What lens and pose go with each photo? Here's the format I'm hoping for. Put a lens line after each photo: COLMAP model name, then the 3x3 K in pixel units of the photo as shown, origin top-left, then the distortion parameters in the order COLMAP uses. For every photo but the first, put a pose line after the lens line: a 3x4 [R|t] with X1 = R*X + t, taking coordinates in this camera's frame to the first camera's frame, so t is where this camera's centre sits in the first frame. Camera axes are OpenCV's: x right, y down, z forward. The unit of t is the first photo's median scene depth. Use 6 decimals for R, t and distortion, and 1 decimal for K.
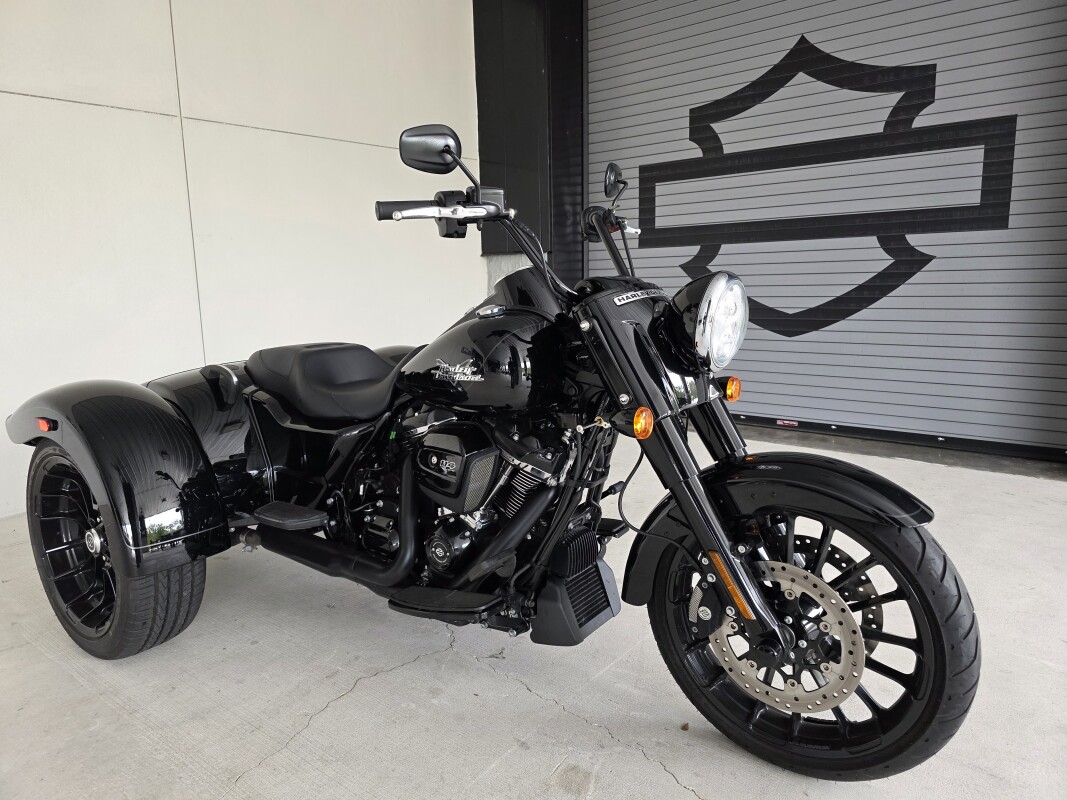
lens RADIAL K [[728.3, 0, 530.4], [0, 728.3, 402.1], [0, 0, 1]] dist [0.017323, -0.016433]
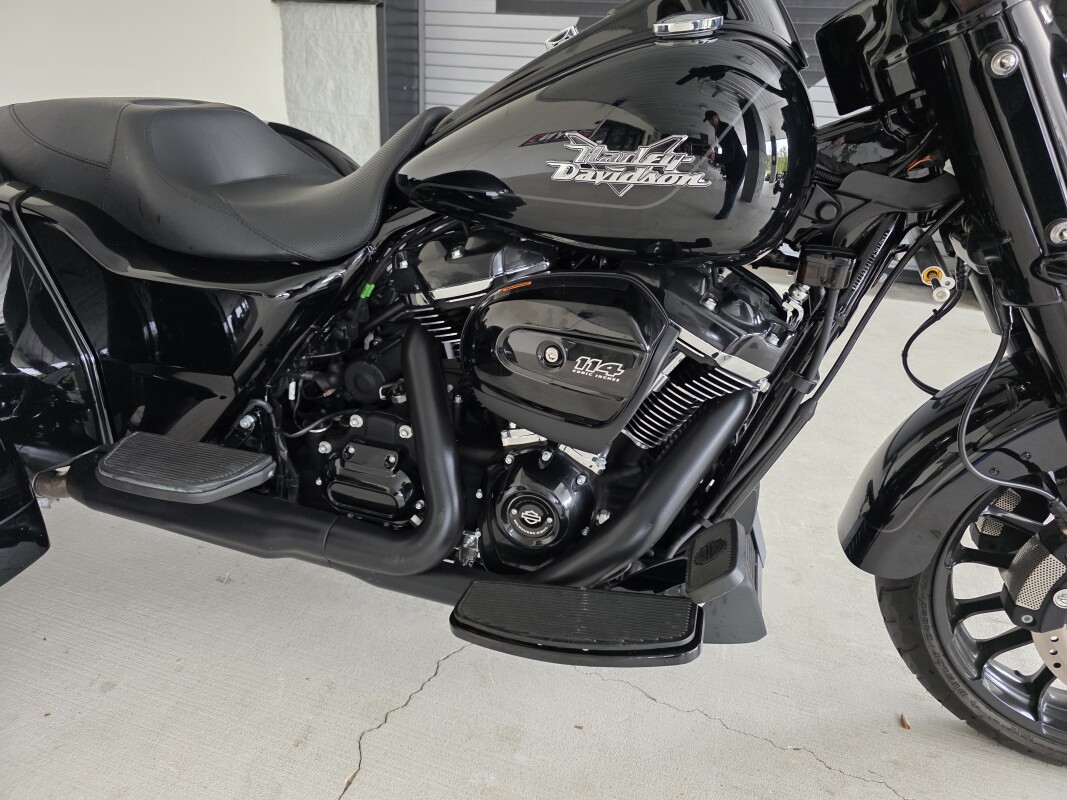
lens RADIAL K [[728.3, 0, 540.2], [0, 728.3, 406.5], [0, 0, 1]] dist [0.017323, -0.016433]
pose [[0.934511, -0.075975, 0.347730, -0.259537], [-0.014362, 0.968109, 0.250117, -0.006929], [-0.355644, -0.238731, 0.903618, 0.461345]]
